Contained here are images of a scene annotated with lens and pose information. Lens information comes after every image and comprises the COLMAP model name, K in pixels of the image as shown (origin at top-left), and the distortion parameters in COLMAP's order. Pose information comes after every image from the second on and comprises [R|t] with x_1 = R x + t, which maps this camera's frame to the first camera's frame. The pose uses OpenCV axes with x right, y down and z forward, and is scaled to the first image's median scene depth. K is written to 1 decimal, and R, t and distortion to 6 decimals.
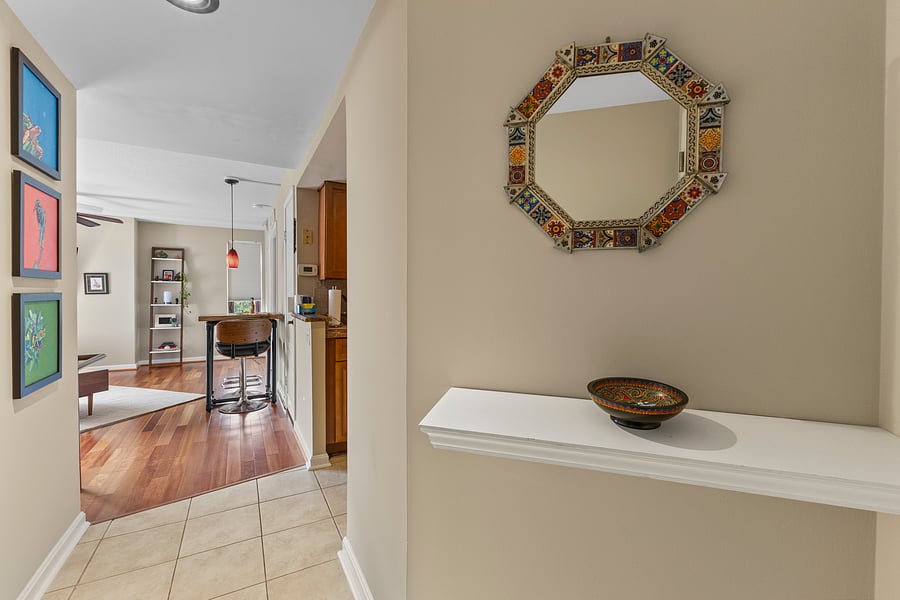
lens RADIAL K [[392.2, 0, 452.3], [0, 392.2, 295.9], [0, 0, 1]] dist [0.008689, -0.000209]
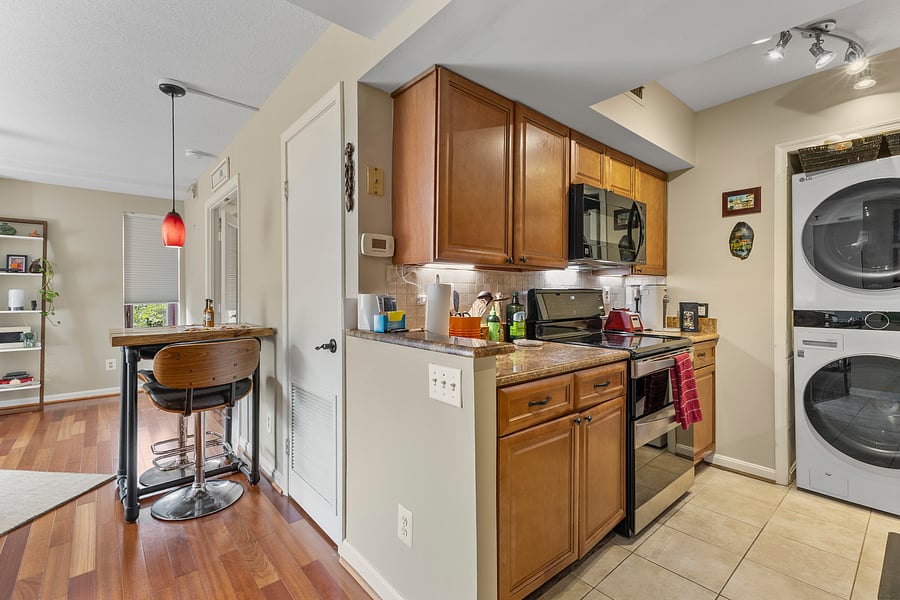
lens RADIAL K [[405.0, 0, 447.0], [0, 405.0, 293.2], [0, 0, 1]] dist [0.007271, -0.000938]
pose [[0.977707, -0.000040, 0.209972, -0.203193], [0.001702, 0.999969, -0.007734, 0.000474], [-0.209965, 0.007919, 0.977677, 0.242580]]
